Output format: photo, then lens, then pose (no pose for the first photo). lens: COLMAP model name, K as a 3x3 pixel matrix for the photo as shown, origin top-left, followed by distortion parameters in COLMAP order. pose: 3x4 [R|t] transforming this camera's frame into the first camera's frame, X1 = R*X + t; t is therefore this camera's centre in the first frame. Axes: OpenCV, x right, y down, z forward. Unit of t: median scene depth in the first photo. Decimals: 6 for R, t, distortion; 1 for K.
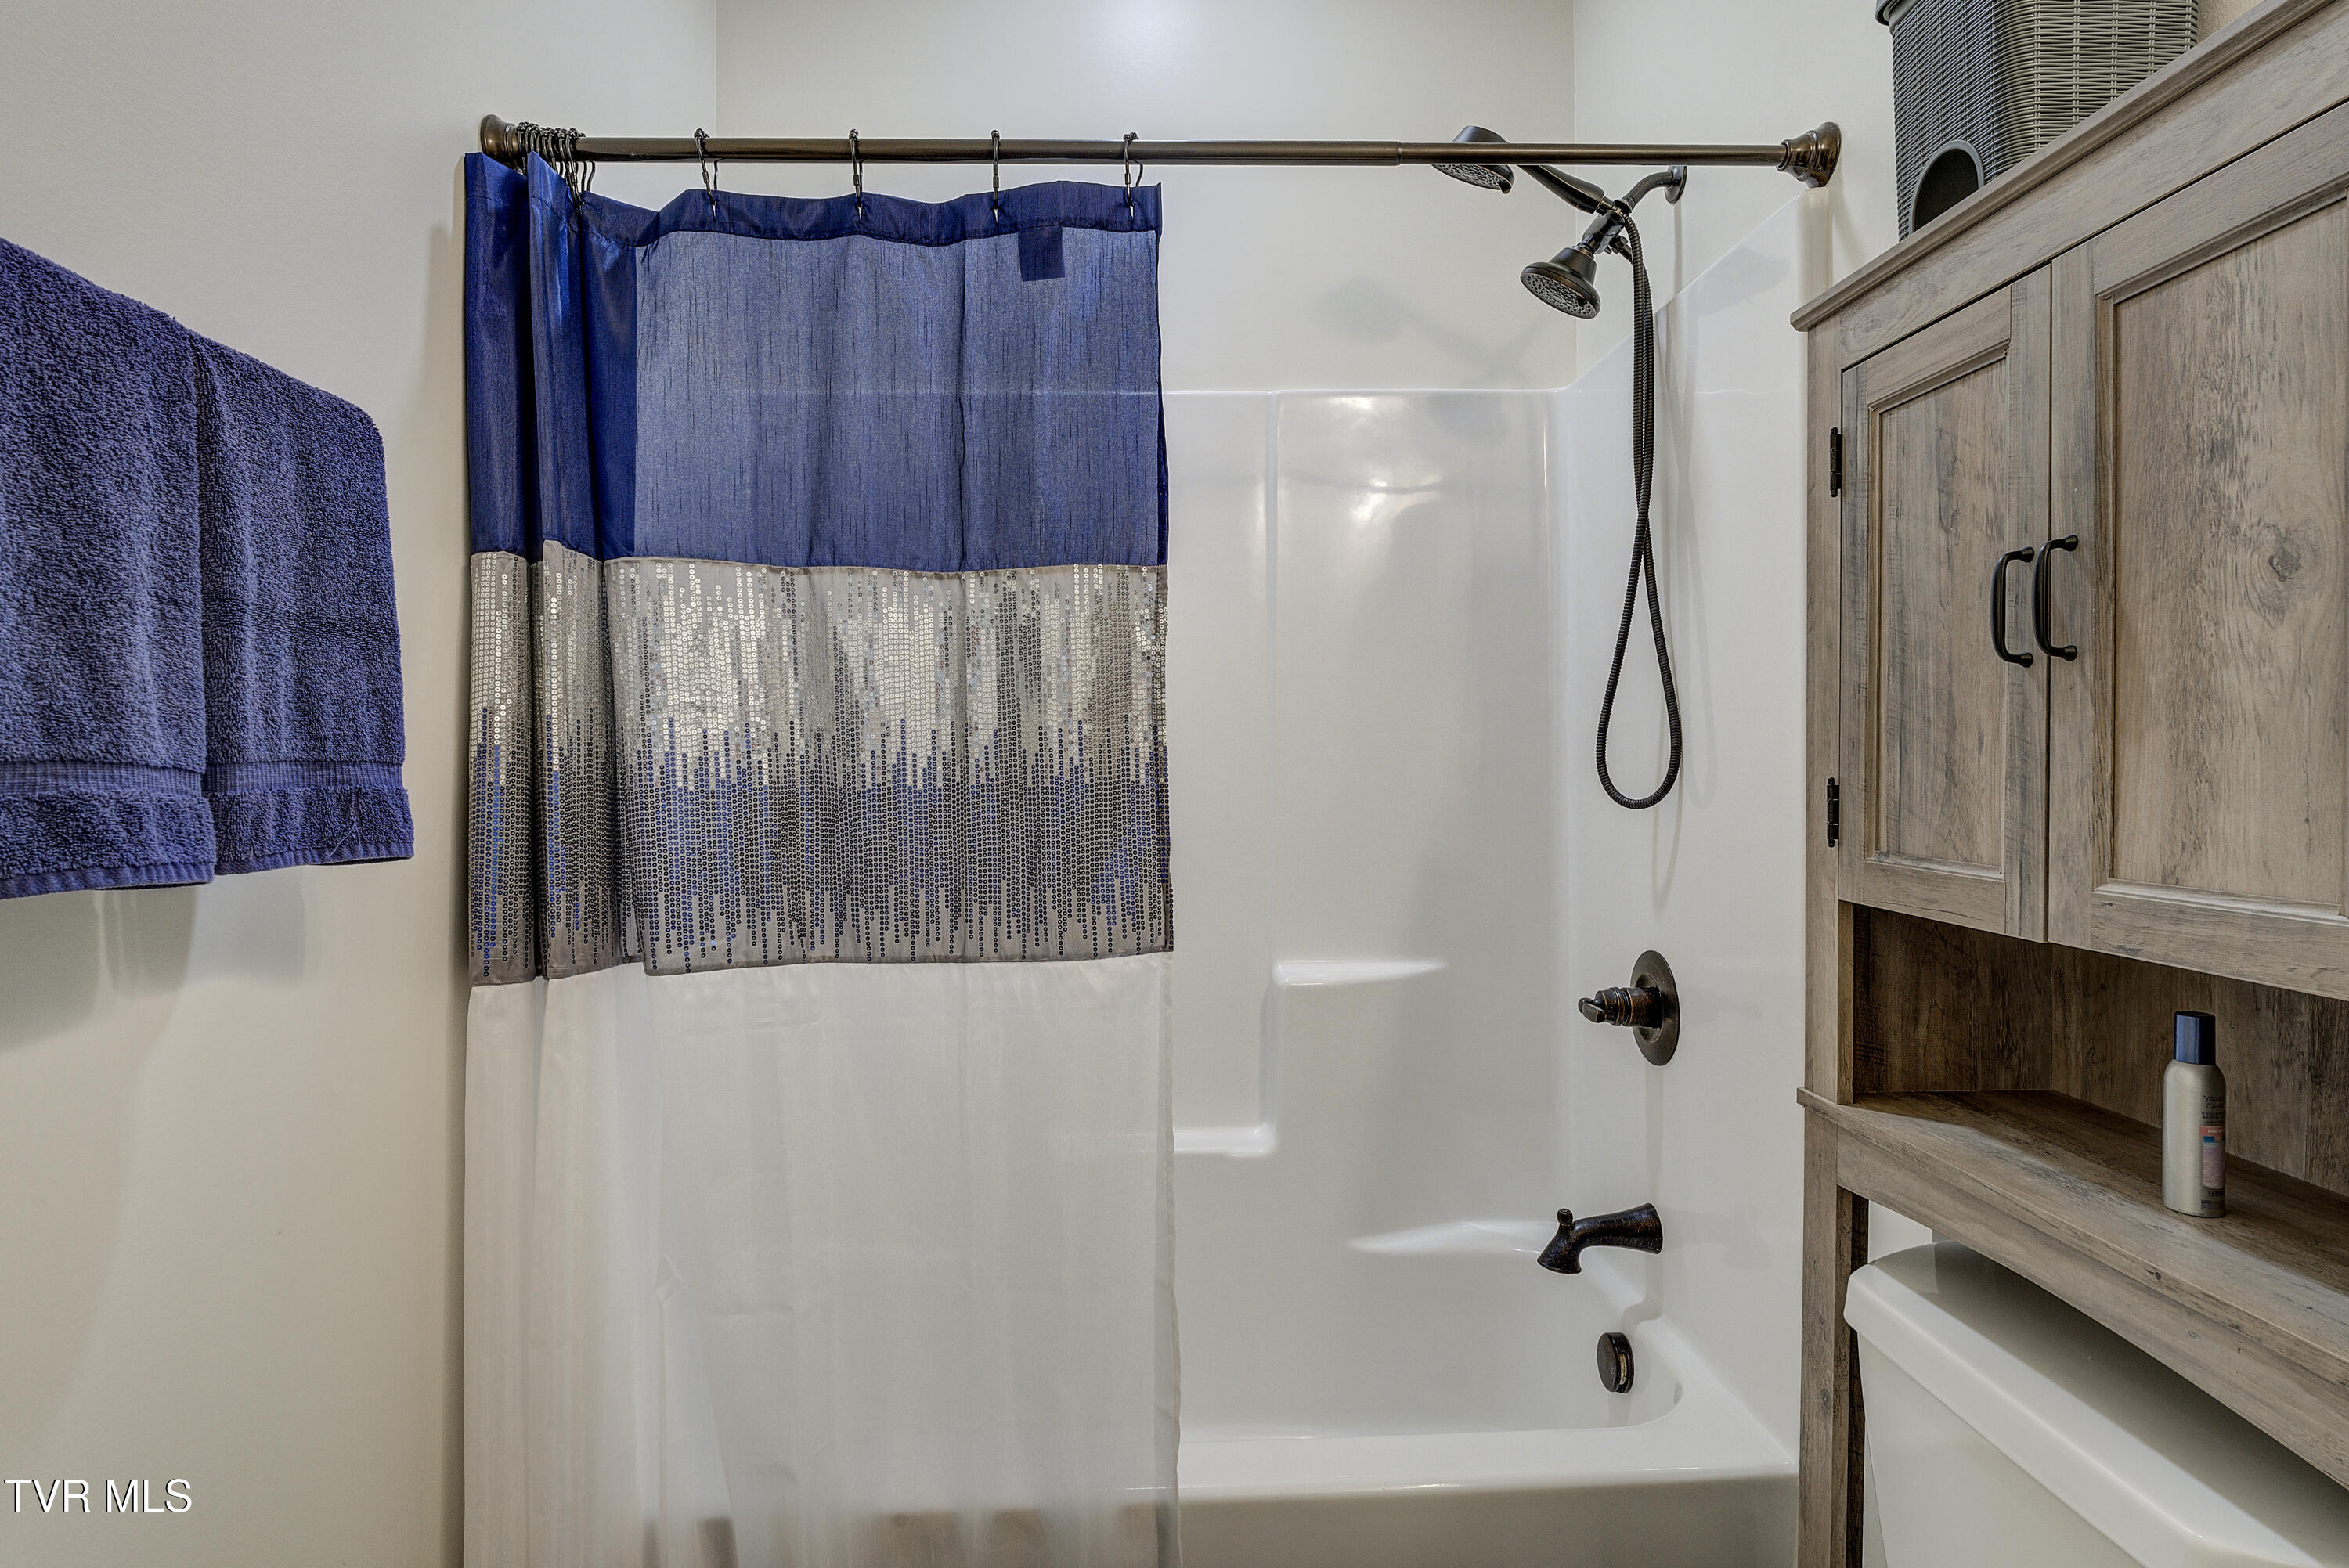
lens RADIAL K [[1265.1, 0, 1175.4], [0, 1265.1, 781.4], [0, 0, 1]] dist [-0.004344, -0.001836]
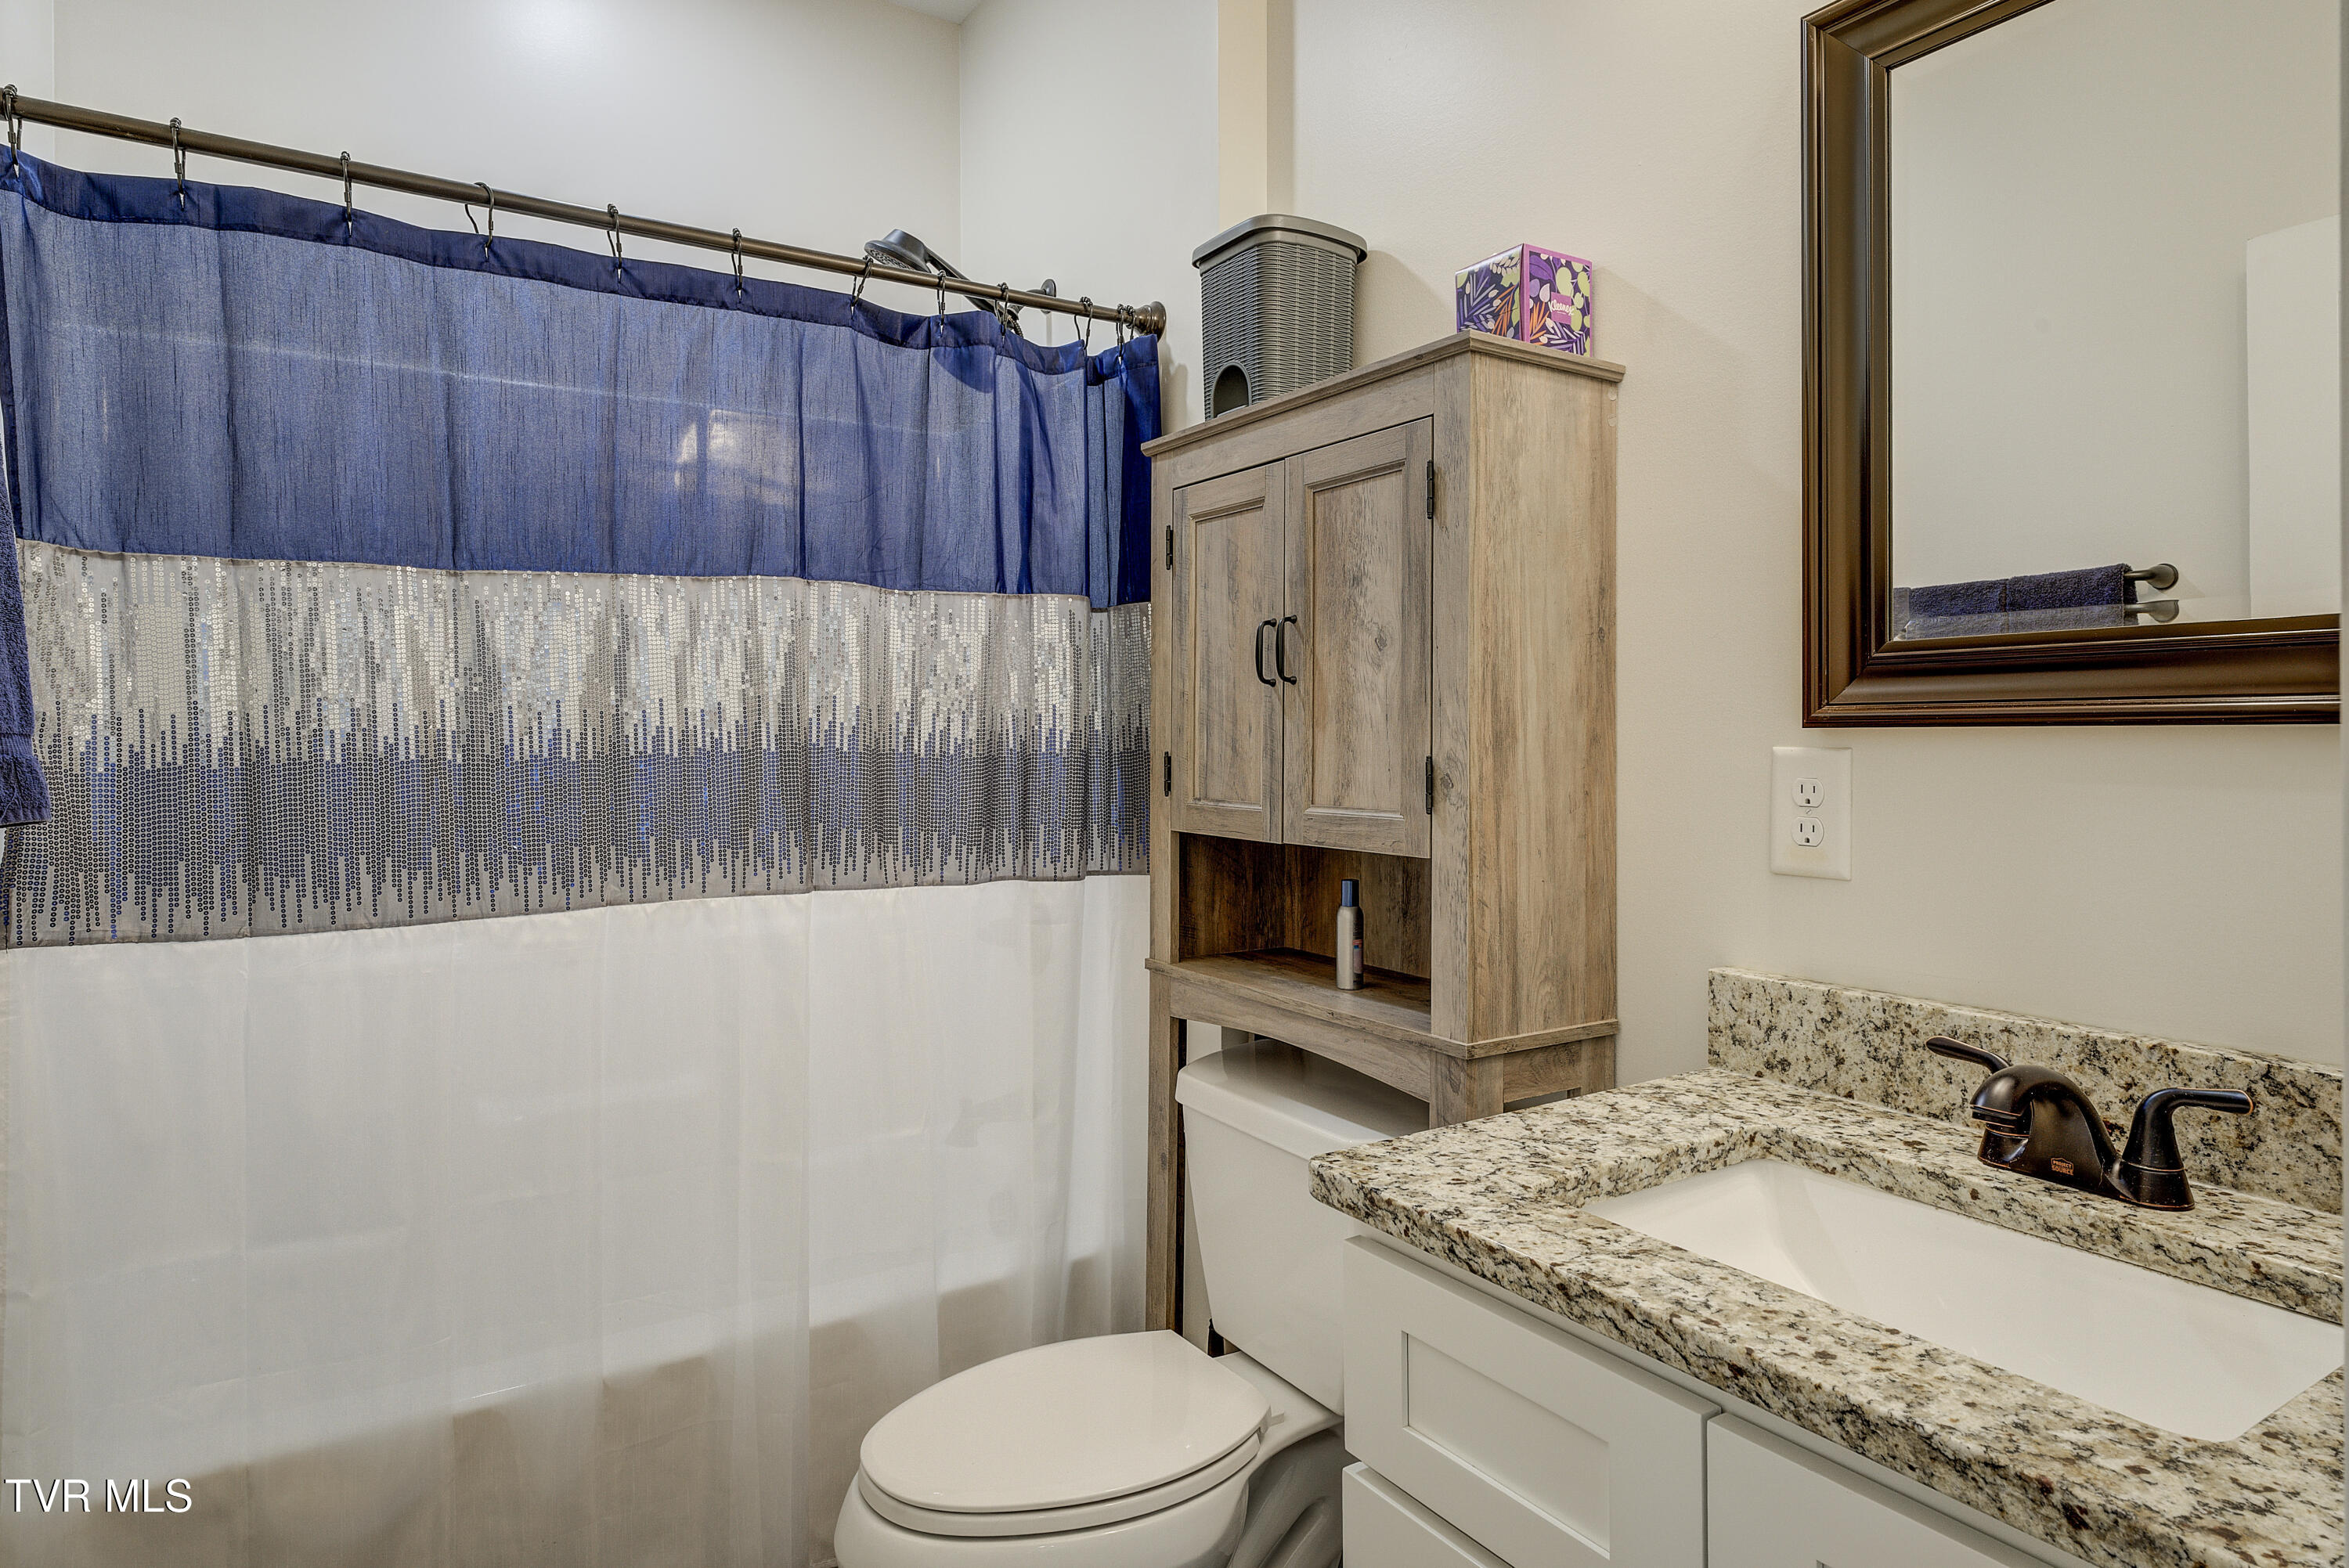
lens RADIAL K [[1339.9, 0, 1174.5], [0, 1339.9, 784.0], [0, 0, 1]] dist [0.000676, 0.000000]
pose [[0.865169, -0.009940, 0.501382, -0.363574], [0.002716, 0.999882, 0.015138, 0.015120], [-0.501473, -0.011735, 0.865094, -0.521948]]
